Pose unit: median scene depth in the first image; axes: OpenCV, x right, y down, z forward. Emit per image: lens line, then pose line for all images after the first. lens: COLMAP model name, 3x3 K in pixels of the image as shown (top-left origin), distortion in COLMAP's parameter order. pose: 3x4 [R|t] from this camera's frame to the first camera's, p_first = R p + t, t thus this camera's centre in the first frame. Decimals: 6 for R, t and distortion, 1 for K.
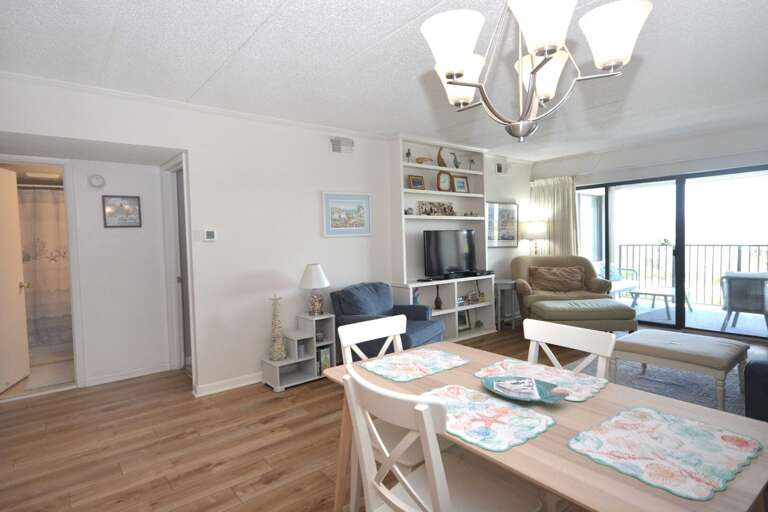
lens RADIAL K [[413.3, 0, 383.7], [0, 413.3, 257.7], [0, 0, 1]] dist [0.015567, 0.000894]
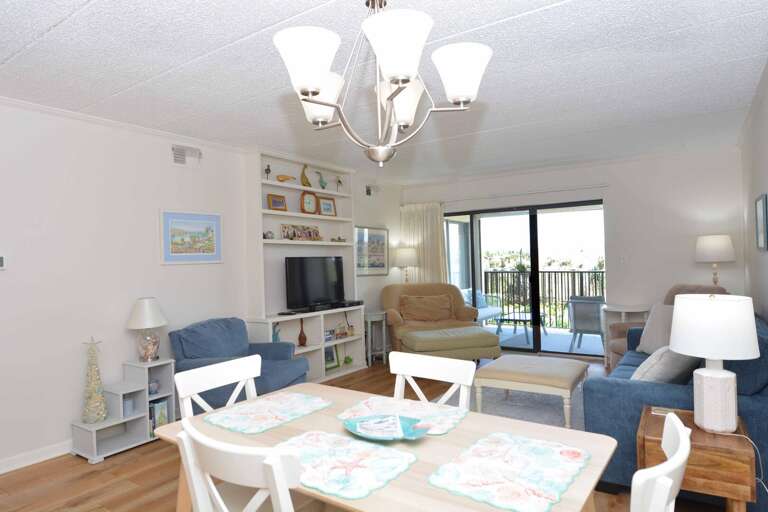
lens RADIAL K [[464.6, 0, 385.2], [0, 464.6, 258.6], [0, 0, 1]] dist [-0.014947, -0.001555]
pose [[0.955074, 0.003454, 0.296346, 0.009276], [0.014748, 0.998139, -0.059163, -0.001014], [-0.295999, 0.060876, 0.953246, -0.008881]]
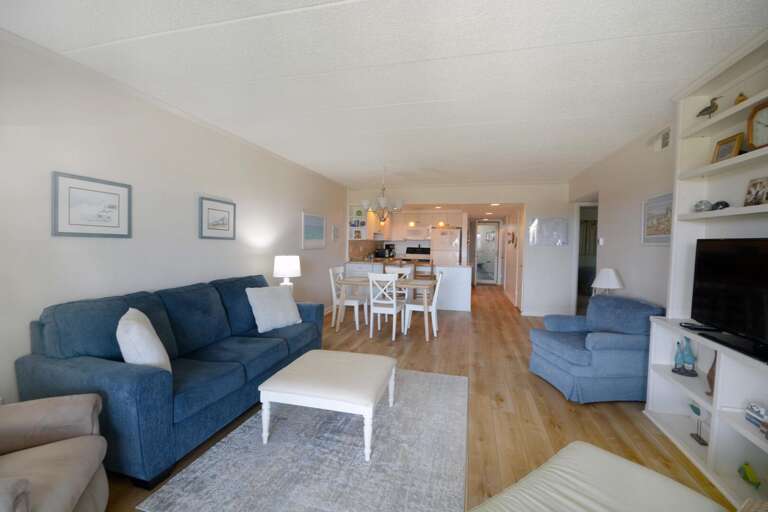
lens RADIAL K [[335.2, 0, 381.8], [0, 335.2, 255.3], [0, 0, 1]] dist [-0.008016, -0.000690]
pose [[-0.808736, 0.036494, -0.587039, 1.085562], [-0.024588, 0.995103, 0.095736, -0.113693], [0.587658, 0.091859, -0.803878, 1.671218]]
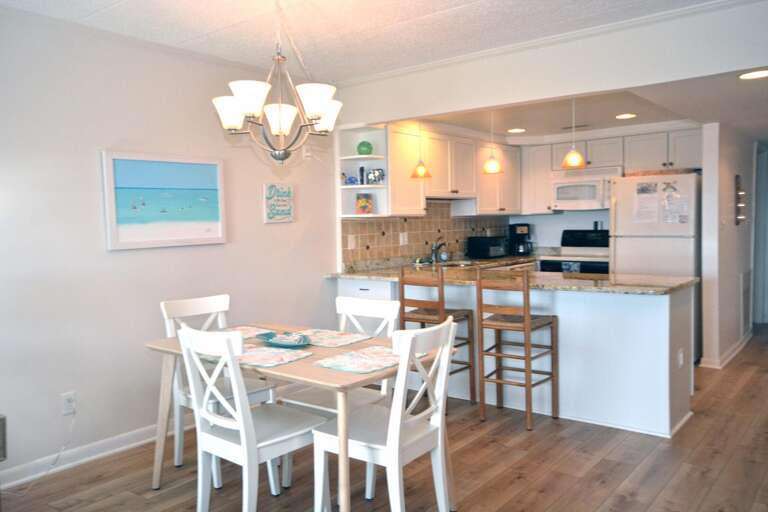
lens RADIAL K [[631.0, 0, 386.0], [0, 631.0, 253.5], [0, 0, 1]] dist [0.003532, 0.001532]
pose [[-0.974871, 0.059374, -0.214711, 0.206753], [0.037544, 0.993831, 0.104361, -0.073590], [0.219583, 0.093677, -0.971086, 1.370617]]
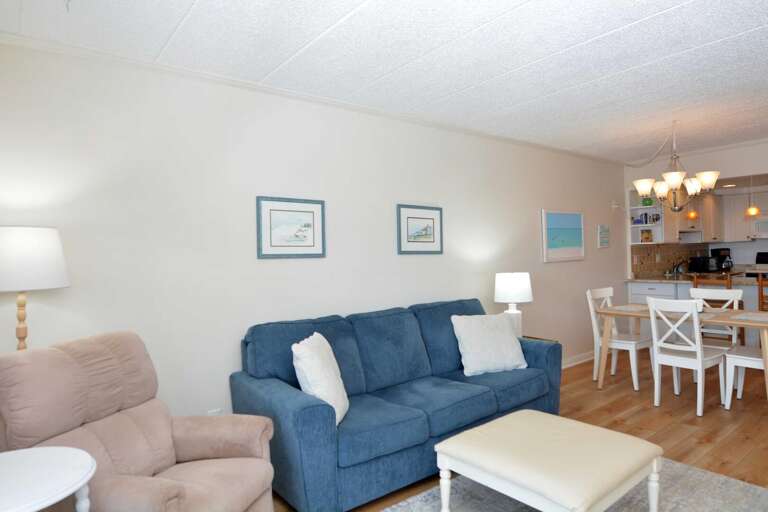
lens RADIAL K [[464.6, 0, 388.0], [0, 464.6, 258.4], [0, 0, 1]] dist [-0.014947, -0.001555]
pose [[-0.998162, 0.058165, 0.017020, 0.944551], [0.059029, 0.996701, 0.055700, -0.110356], [-0.013724, 0.056602, -0.998302, 1.704277]]
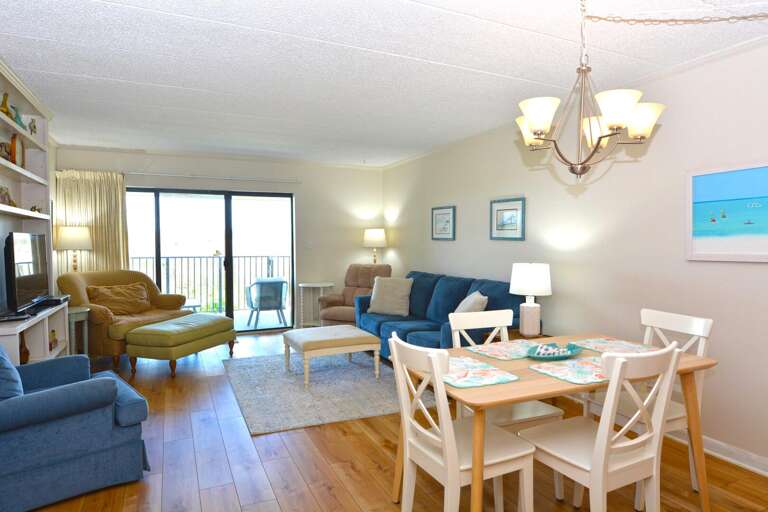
lens RADIAL K [[464.6, 0, 391.1], [0, 464.6, 253.4], [0, 0, 1]] dist [-0.014947, -0.001555]
pose [[0.240478, -0.000252, 0.970655, -0.584324], [0.044775, 0.998938, -0.010833, -0.009158], [-0.969621, 0.046066, 0.240234, 0.507039]]
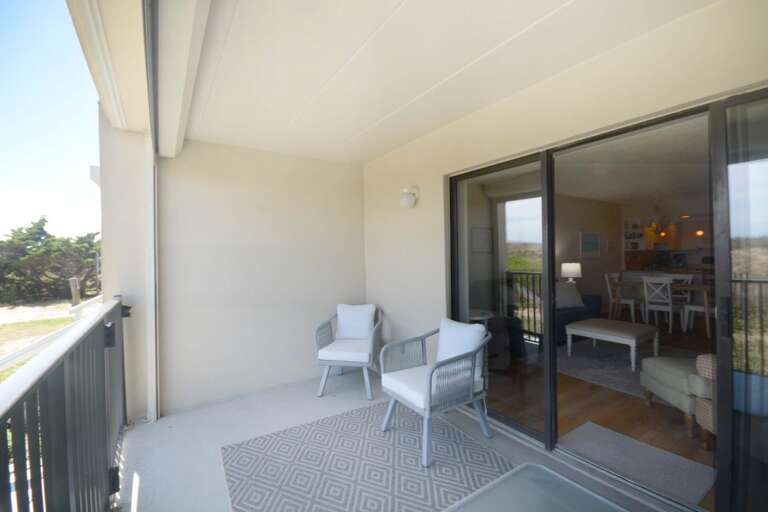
lens RADIAL K [[335.2, 0, 380.3], [0, 335.2, 252.9], [0, 0, 1]] dist [-0.008016, -0.000690]
pose [[-0.992857, 0.036509, 0.113589, 1.471440], [0.041188, 0.998385, 0.039120, -0.152683], [-0.111978, 0.043519, -0.992757, 2.403522]]
